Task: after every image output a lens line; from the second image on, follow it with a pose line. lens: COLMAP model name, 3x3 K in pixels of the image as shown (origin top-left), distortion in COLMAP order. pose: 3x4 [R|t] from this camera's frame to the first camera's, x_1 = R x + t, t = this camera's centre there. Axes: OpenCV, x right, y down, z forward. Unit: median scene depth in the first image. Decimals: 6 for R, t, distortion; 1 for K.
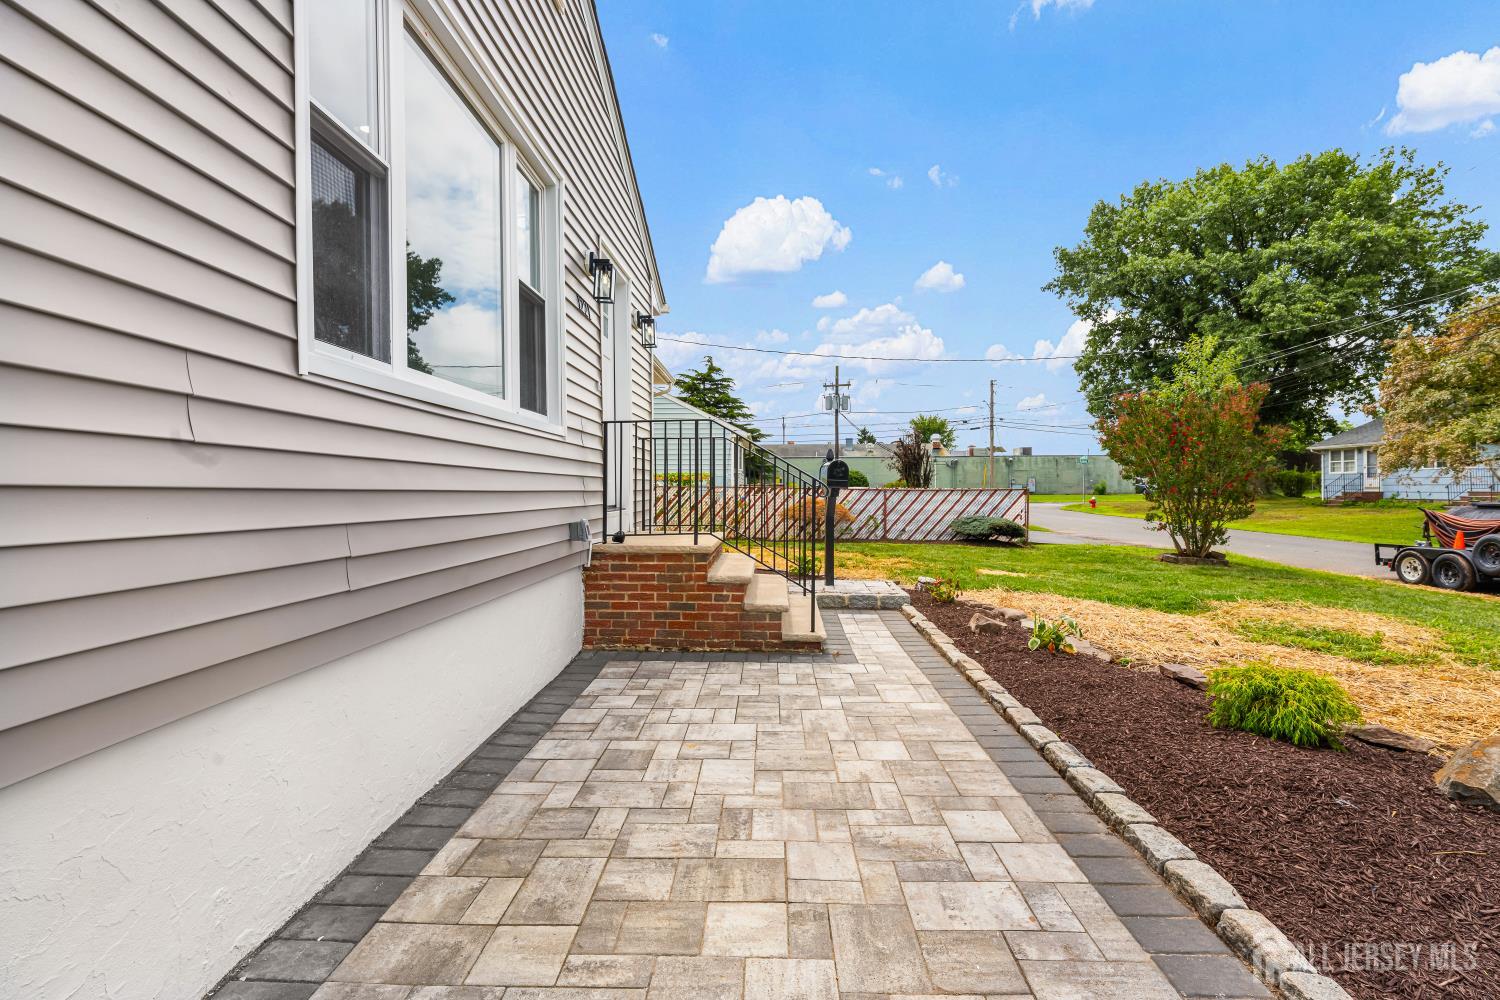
lens RADIAL K [[692.6, 0, 747.0], [0, 692.6, 499.6], [0, 0, 1]] dist [0.000953, 0.000230]
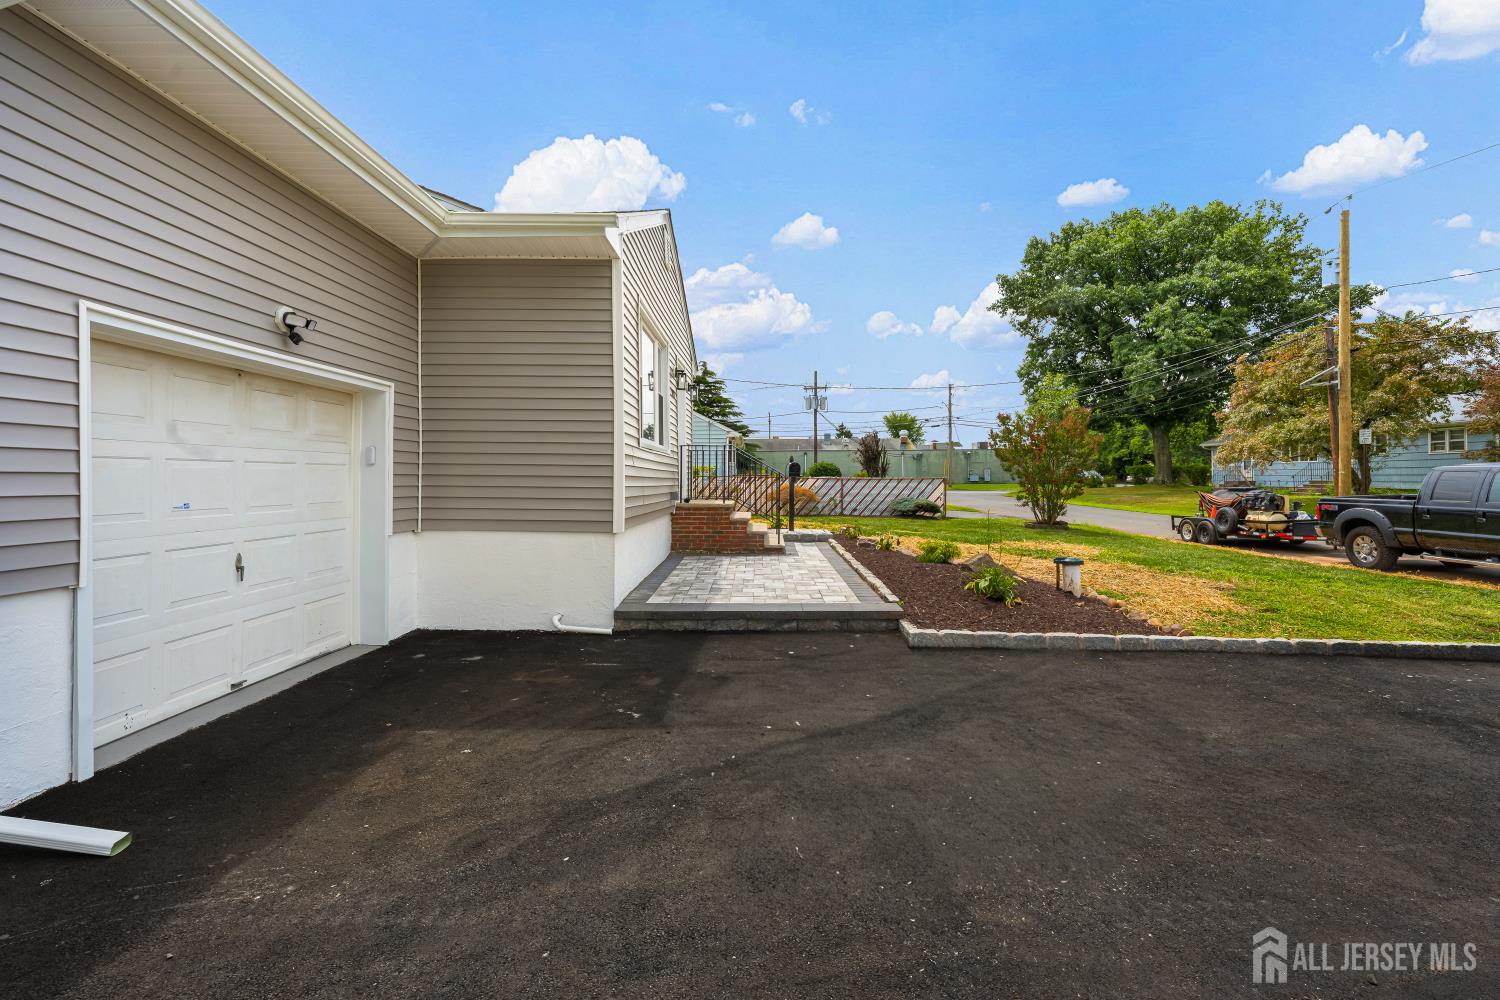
lens RADIAL K [[660.3, 0, 750.1], [0, 660.3, 494.8], [0, 0, 1]] dist [0.000151, 0.000245]
pose [[0.999741, -0.000365, 0.022736, -0.006442], [0.000159, 0.999959, 0.009050, 0.003252], [-0.022738, -0.009044, 0.999701, -0.167197]]
